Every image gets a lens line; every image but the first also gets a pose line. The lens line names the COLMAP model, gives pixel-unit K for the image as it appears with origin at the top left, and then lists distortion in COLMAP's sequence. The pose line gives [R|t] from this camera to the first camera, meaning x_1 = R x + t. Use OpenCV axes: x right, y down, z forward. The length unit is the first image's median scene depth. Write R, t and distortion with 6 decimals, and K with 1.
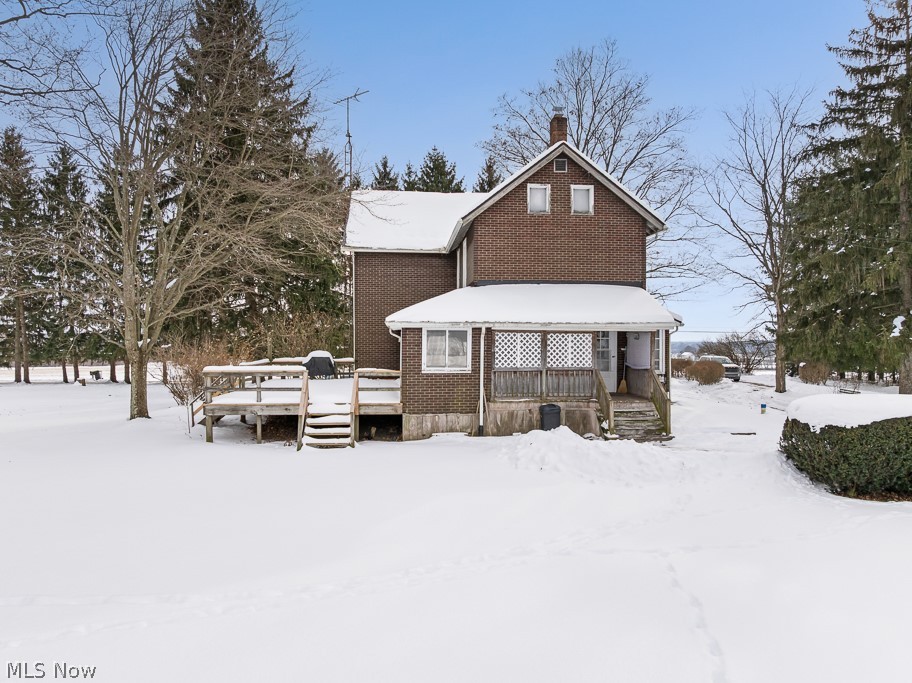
lens RADIAL K [[652.1, 0, 456.0], [0, 652.1, 354.5], [0, 0, 1]] dist [-0.034576, -0.003177]
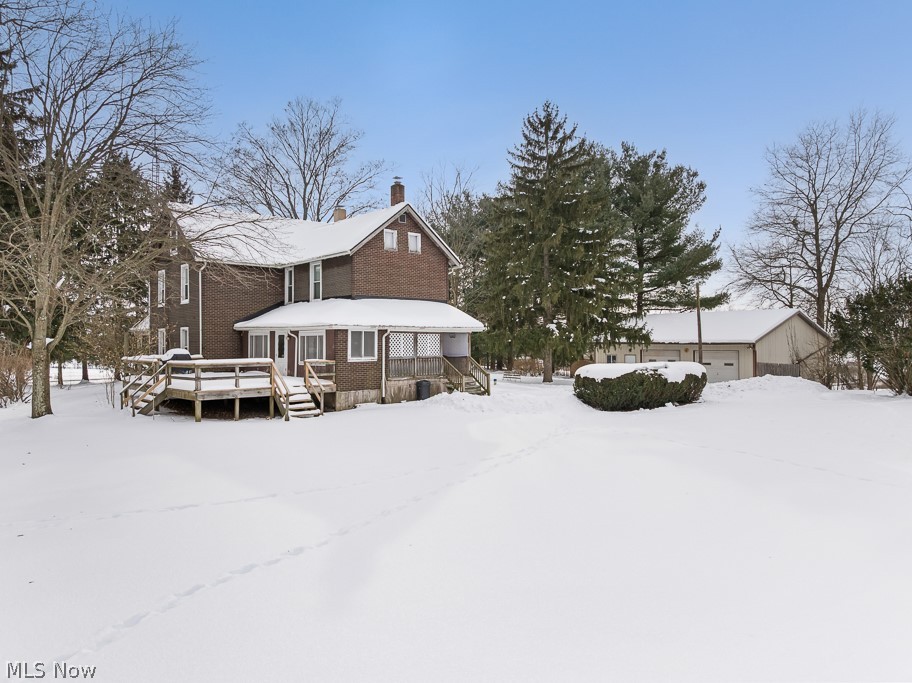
lens RADIAL K [[645.4, 0, 456.0], [0, 645.4, 341.5], [0, 0, 1]] dist [-0.004302, -0.001887]
pose [[0.790237, -0.003747, 0.612790, -0.708985], [0.016550, 0.999747, -0.015230, 0.009856], [-0.612578, 0.022177, 0.790099, -0.233753]]
